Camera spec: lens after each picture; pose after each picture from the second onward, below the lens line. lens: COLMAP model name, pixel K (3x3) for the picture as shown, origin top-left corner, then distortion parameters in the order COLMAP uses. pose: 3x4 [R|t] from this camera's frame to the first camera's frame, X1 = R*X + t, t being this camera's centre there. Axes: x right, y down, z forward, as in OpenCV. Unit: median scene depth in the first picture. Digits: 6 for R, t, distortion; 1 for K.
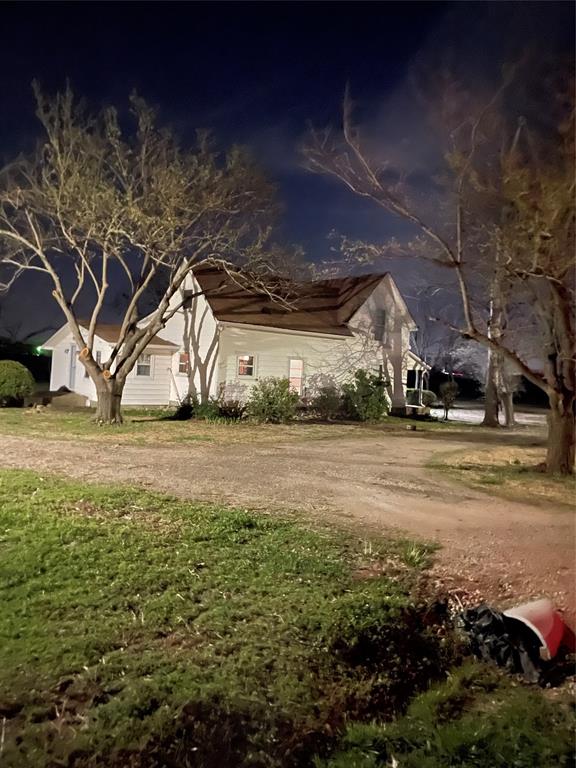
lens RADIAL K [[588.9, 0, 294.0], [0, 588.9, 385.9], [0, 0, 1]] dist [0.071642, -0.015775]
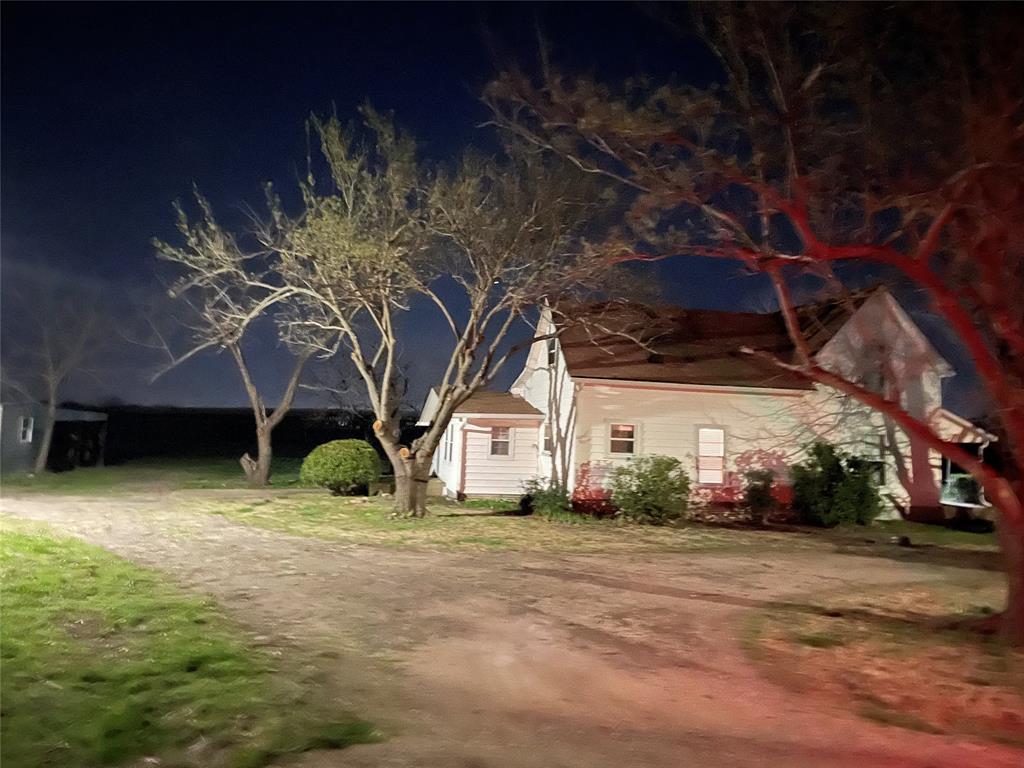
lens RADIAL K [[785.2, 0, 512.0], [0, 785.2, 387.8], [0, 0, 1]] dist [0.071642, -0.015775]
pose [[0.886138, -0.050839, -0.460624, 0.224312], [0.001062, 0.994185, -0.107685, 0.005199], [0.463420, 0.094934, 0.881039, 0.110273]]
